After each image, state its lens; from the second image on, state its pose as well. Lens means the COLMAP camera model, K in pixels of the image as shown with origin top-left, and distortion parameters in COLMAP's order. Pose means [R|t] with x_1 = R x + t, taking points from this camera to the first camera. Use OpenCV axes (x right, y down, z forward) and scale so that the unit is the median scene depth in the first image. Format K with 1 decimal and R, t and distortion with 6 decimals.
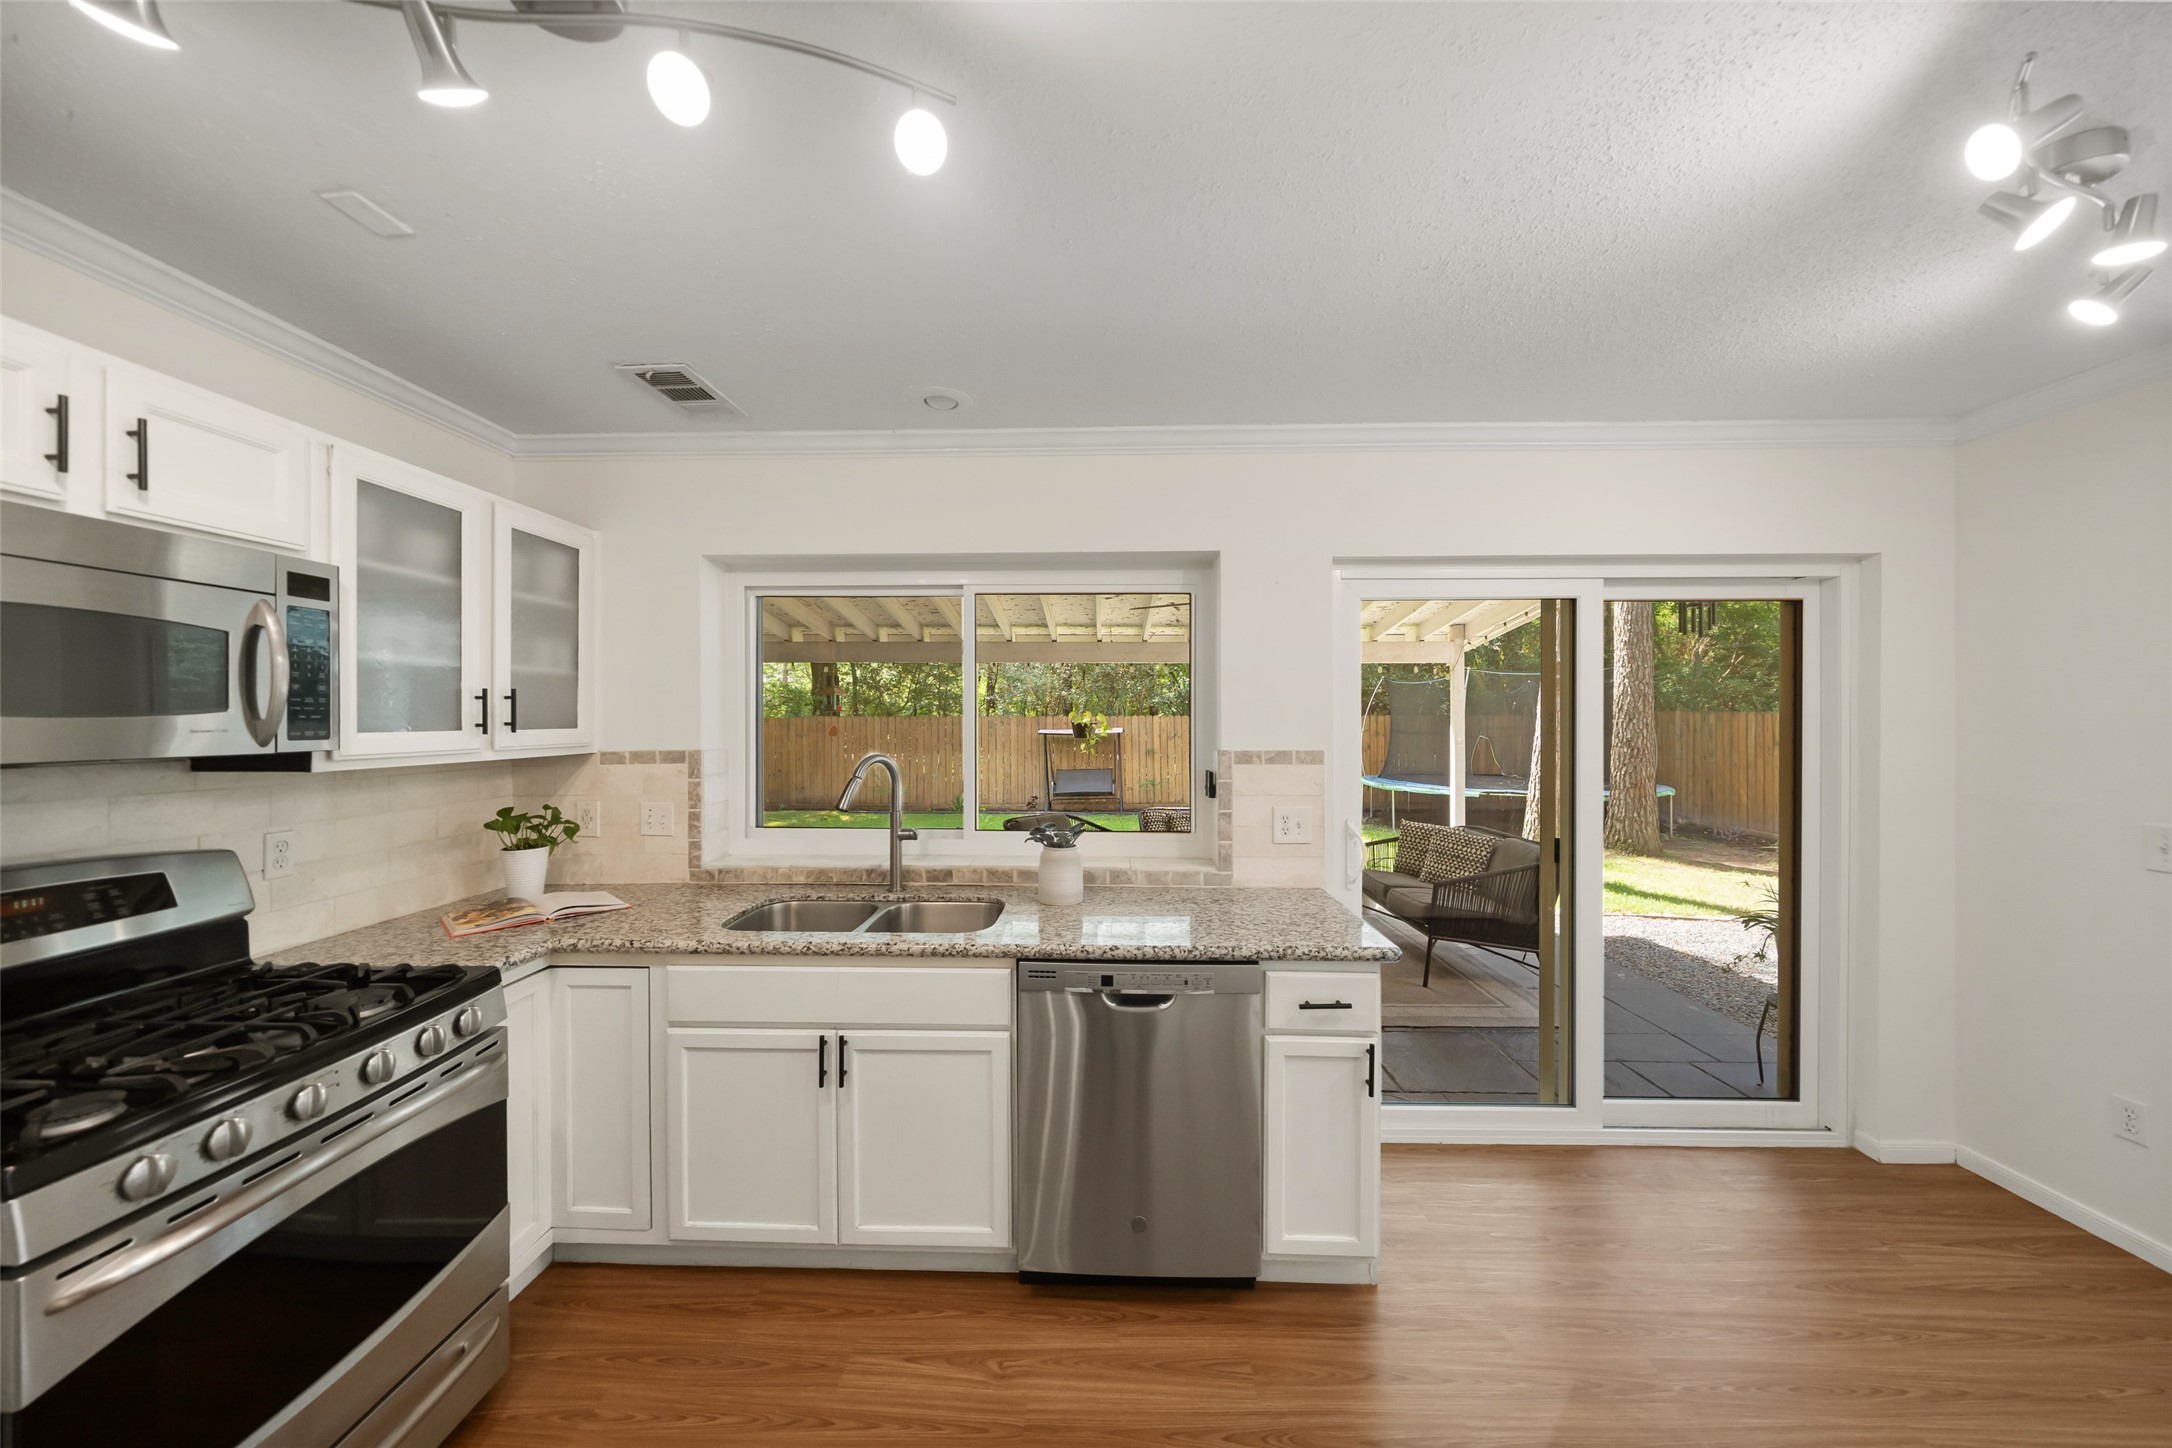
lens RADIAL K [[748.4, 0, 1076.8], [0, 748.4, 718.2], [0, 0, 1]] dist [-0.005292, -0.000088]
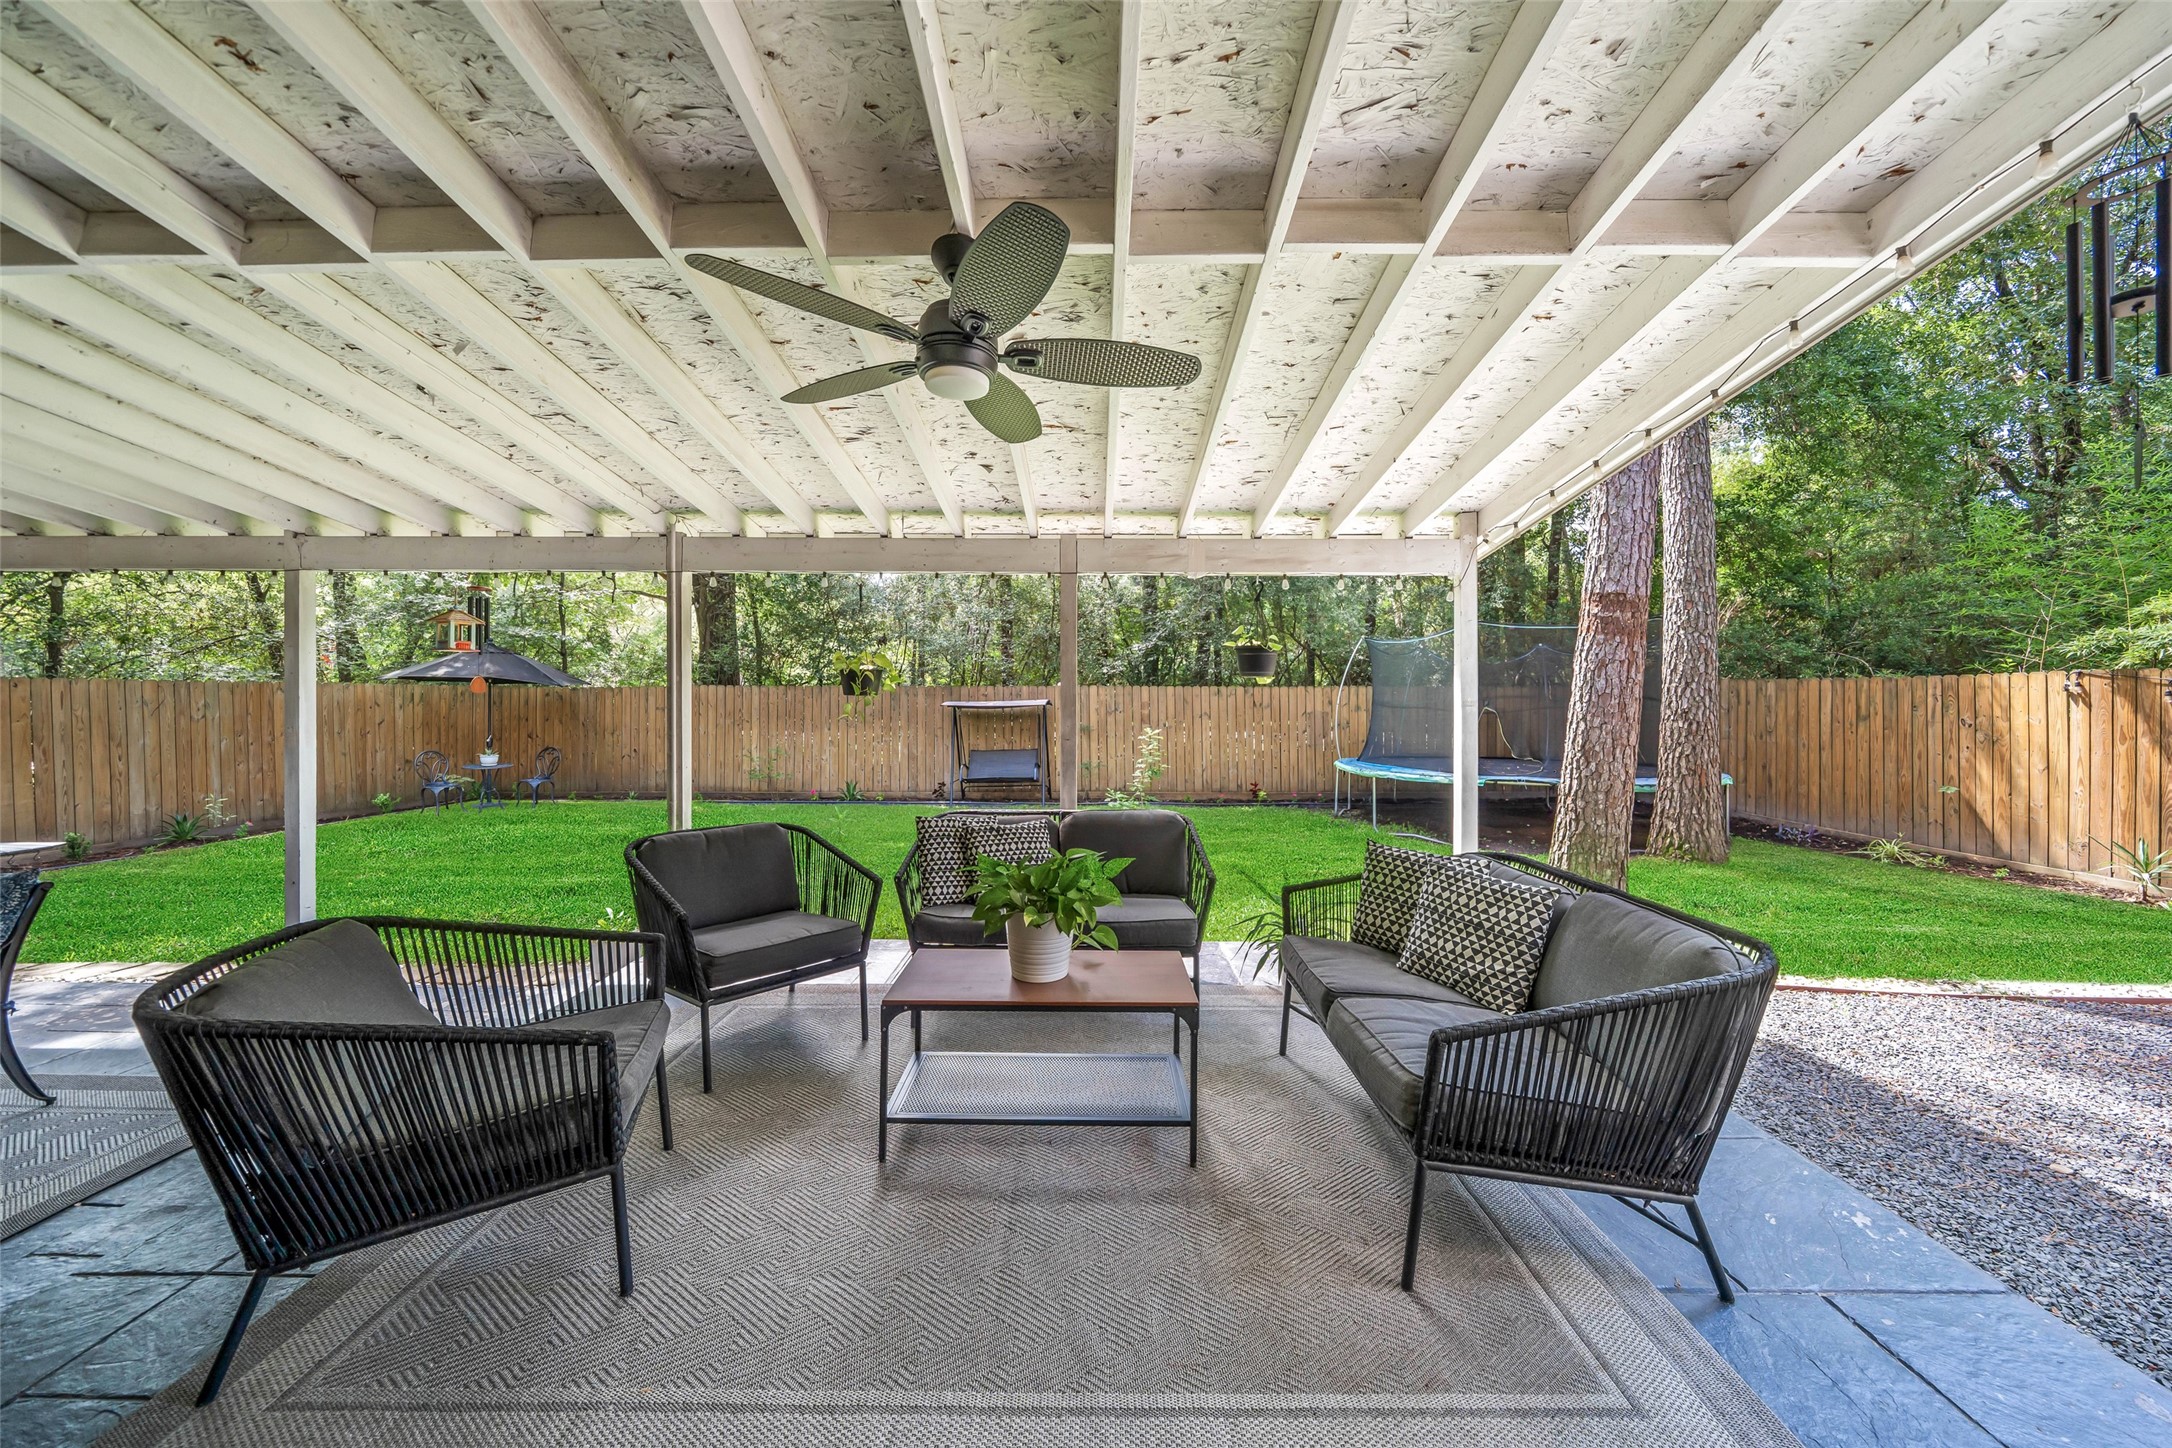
lens RADIAL K [[748.4, 0, 1076.8], [0, 748.4, 707.2], [0, 0, 1]] dist [-0.005292, -0.000088]
pose [[0.999936, 0.002498, 0.011033, 0.121532], [-0.002595, 0.999958, 0.008747, 0.020311], [-0.011011, -0.008775, 0.999901, 0.258878]]
